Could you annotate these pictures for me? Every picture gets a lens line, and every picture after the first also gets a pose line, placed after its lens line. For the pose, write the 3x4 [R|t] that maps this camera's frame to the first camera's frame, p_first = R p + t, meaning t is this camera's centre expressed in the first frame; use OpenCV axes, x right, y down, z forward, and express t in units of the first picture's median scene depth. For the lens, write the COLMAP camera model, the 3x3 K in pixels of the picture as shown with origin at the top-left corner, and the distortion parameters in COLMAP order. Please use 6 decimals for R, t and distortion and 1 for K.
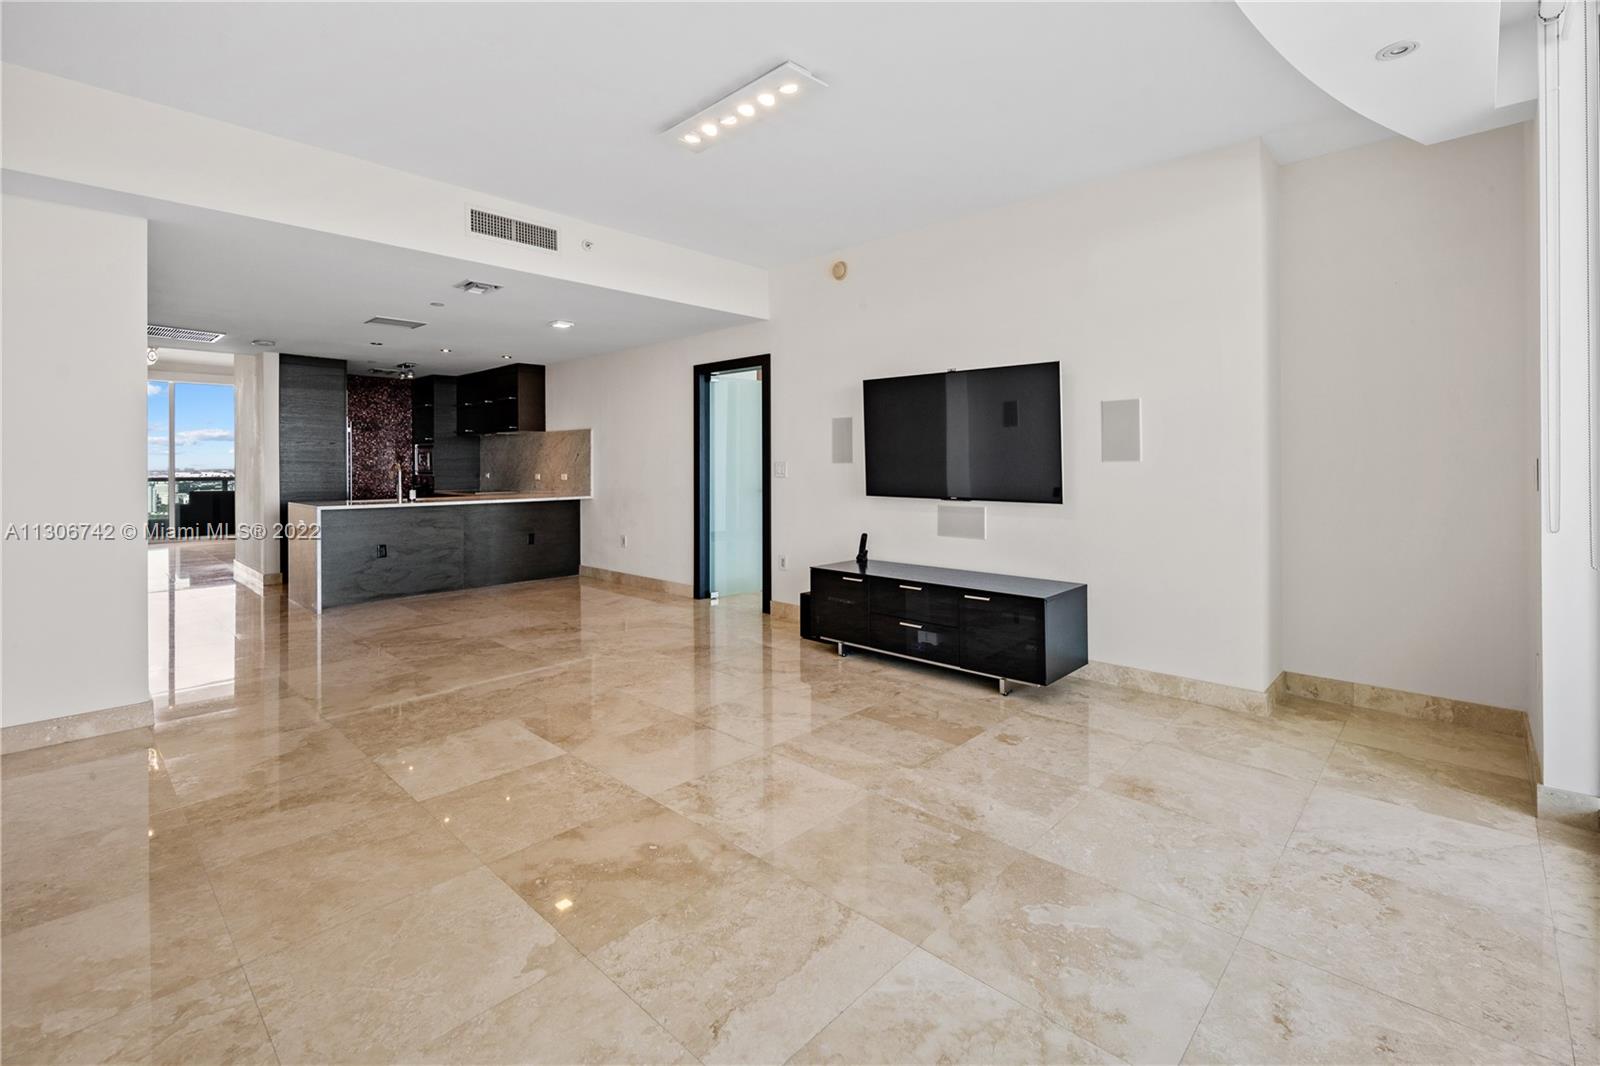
lens RADIAL K [[711.8, 0, 806.7], [0, 711.8, 458.5], [0, 0, 1]] dist [0.001944, -0.000134]
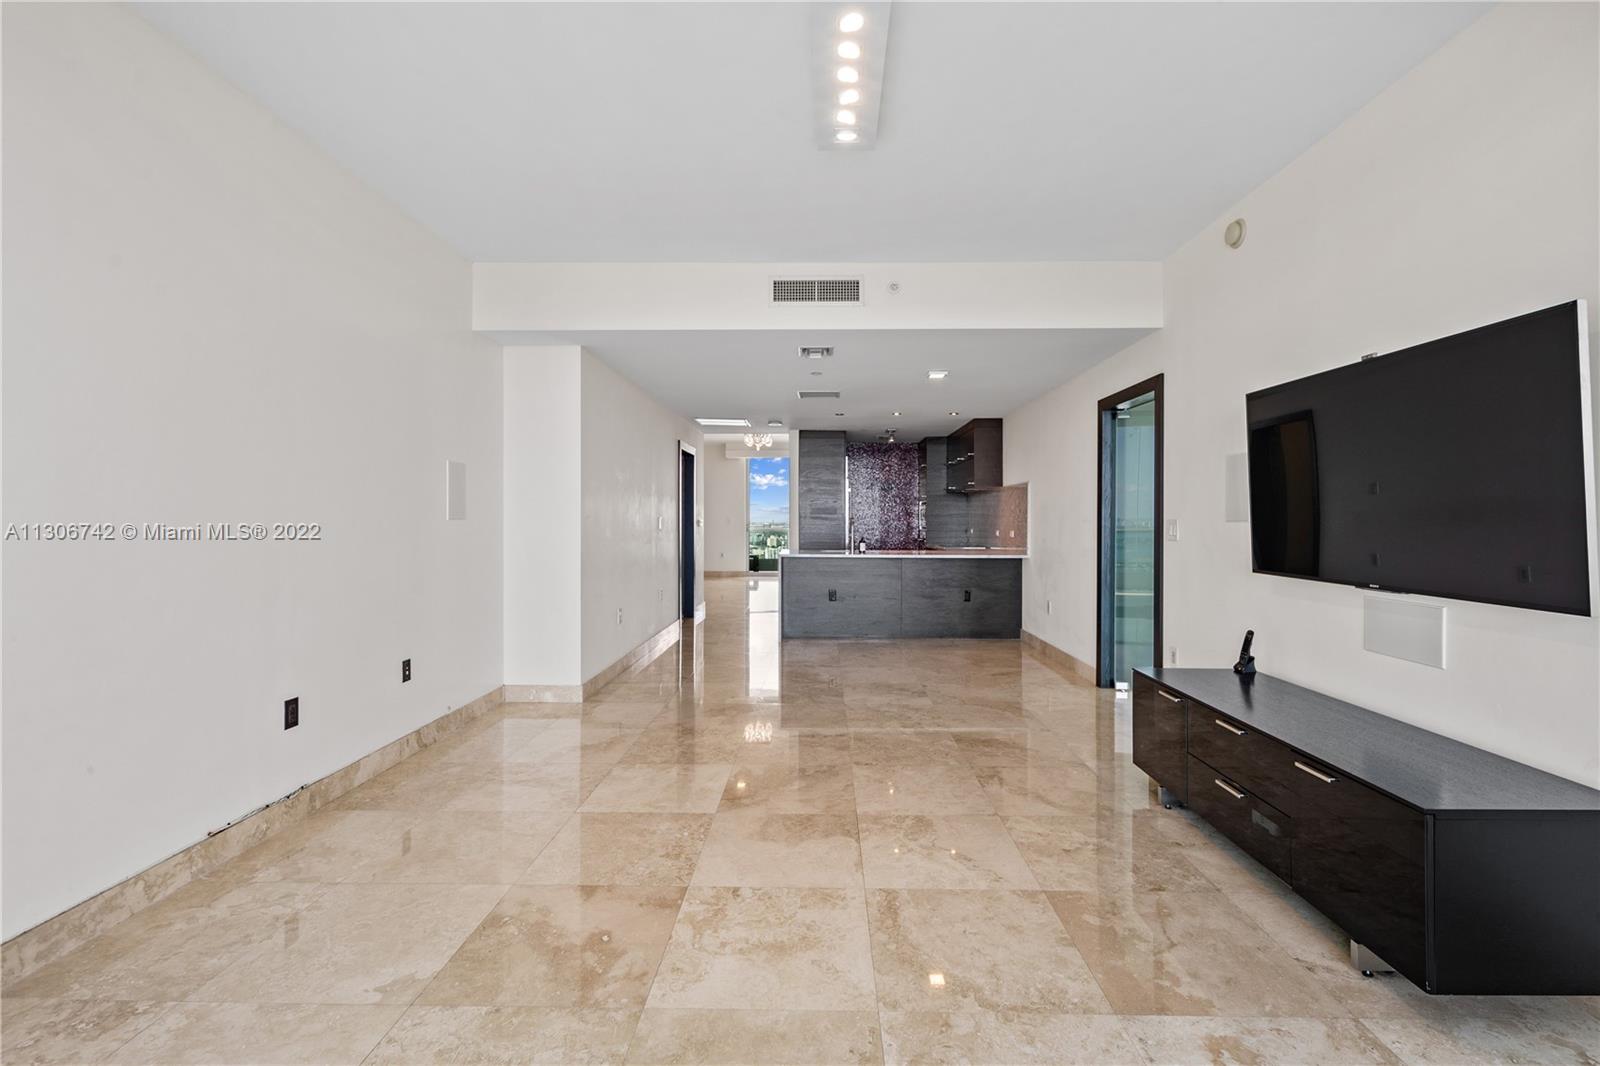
lens RADIAL K [[710.4, 0, 806.3], [0, 710.4, 517.4], [0, 0, 1]] dist [0.002130, -0.000300]
pose [[0.667901, 0.003518, -0.744242, 0.221502], [-0.000516, 0.999991, 0.004264, -0.000042], [0.744250, -0.002463, 0.667897, 0.202513]]
